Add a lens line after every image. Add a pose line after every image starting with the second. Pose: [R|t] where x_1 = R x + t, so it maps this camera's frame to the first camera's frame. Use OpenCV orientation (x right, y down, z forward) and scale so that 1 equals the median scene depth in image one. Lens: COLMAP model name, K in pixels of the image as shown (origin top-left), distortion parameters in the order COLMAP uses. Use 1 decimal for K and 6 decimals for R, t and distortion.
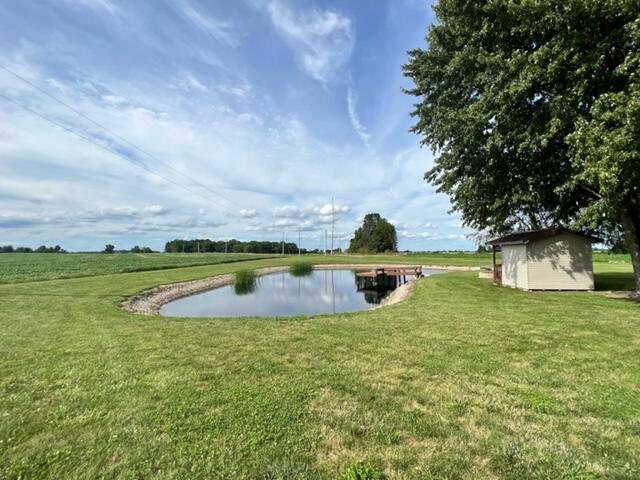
lens RADIAL K [[306.1, 0, 320.0], [0, 306.1, 240.0], [0, 0, 1]] dist [0.000299, -0.000046]
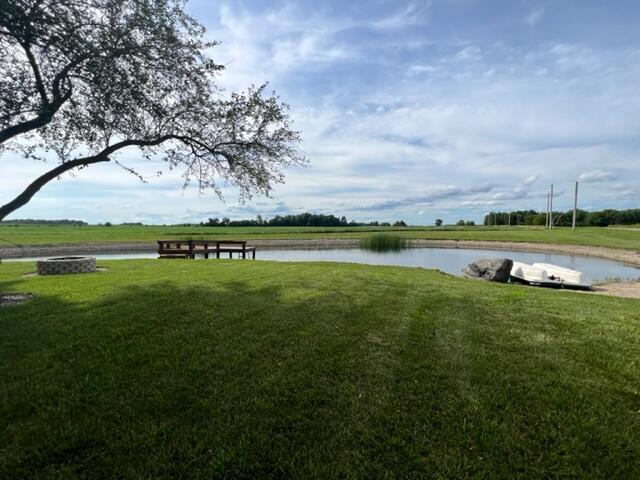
lens RADIAL K [[306.1, 0, 320.0], [0, 306.1, 240.0], [0, 0, 1]] dist [0.000299, -0.000046]
pose [[0.449606, 0.037759, -0.892429, 0.201092], [0.038246, 0.997376, 0.061468, 0.005767], [0.892408, -0.061769, 0.446982, 0.076651]]
